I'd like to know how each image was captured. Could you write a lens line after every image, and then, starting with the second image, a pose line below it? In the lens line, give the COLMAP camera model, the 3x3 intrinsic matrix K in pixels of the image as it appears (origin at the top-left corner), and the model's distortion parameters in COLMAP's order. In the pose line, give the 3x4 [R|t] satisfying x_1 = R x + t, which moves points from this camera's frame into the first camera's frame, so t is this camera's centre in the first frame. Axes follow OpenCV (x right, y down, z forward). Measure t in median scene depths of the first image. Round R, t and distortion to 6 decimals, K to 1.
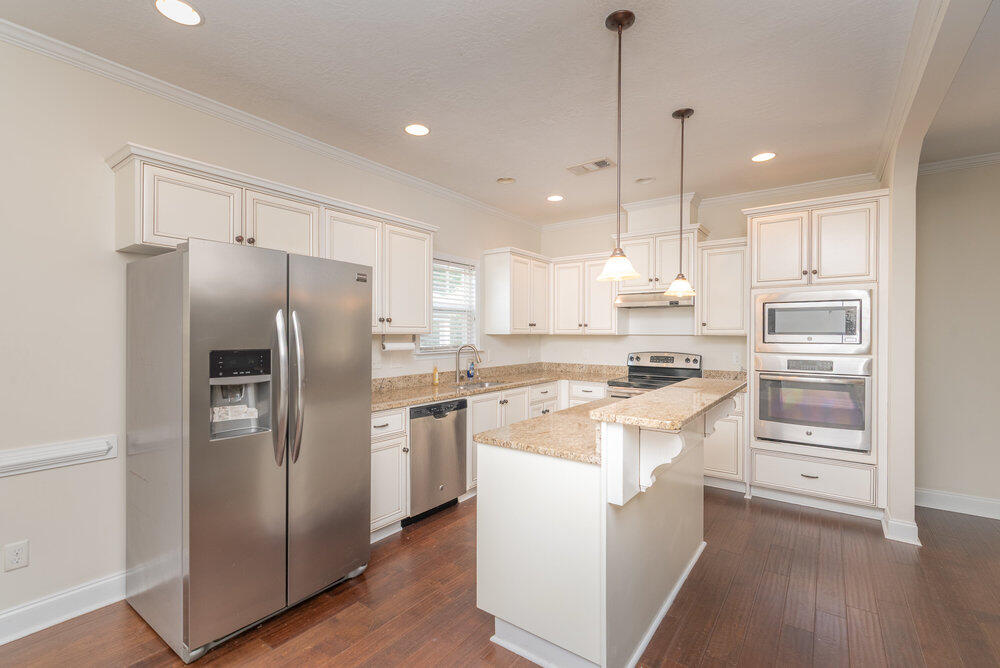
lens RADIAL K [[441.9, 0, 500.6], [0, 441.9, 337.2], [0, 0, 1]] dist [0.001303, 0.000027]
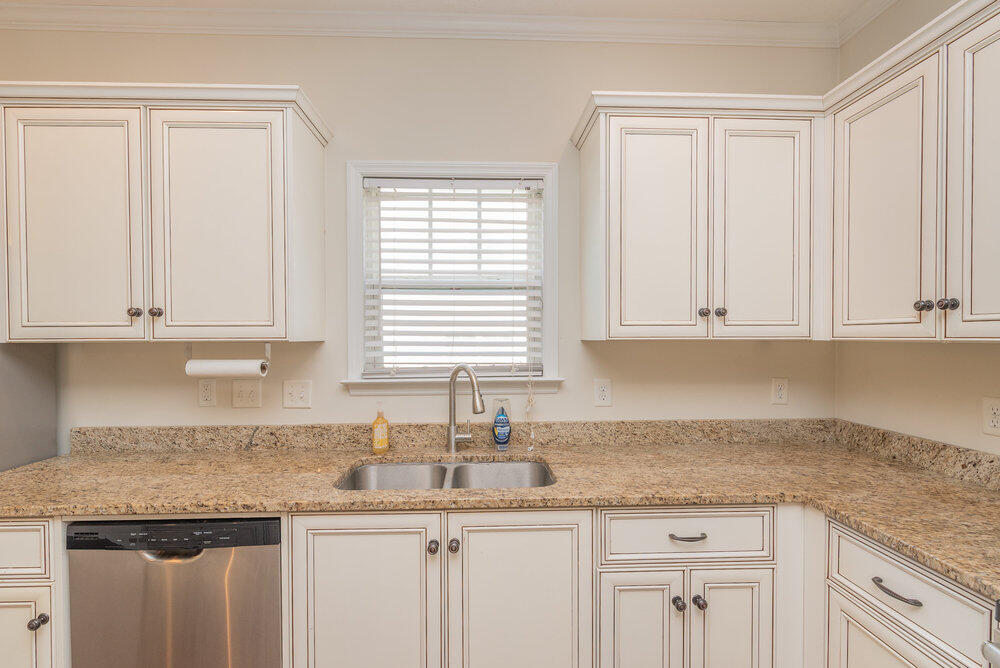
lens RADIAL K [[439.0, 0, 495.3], [0, 439.0, 338.1], [0, 0, 1]] dist [0.001261, -0.000450]
pose [[0.626195, -0.001394, -0.779666, 0.281634], [-0.003128, 0.999986, -0.004300, -0.008076], [0.779661, 0.005131, 0.626181, 0.816795]]
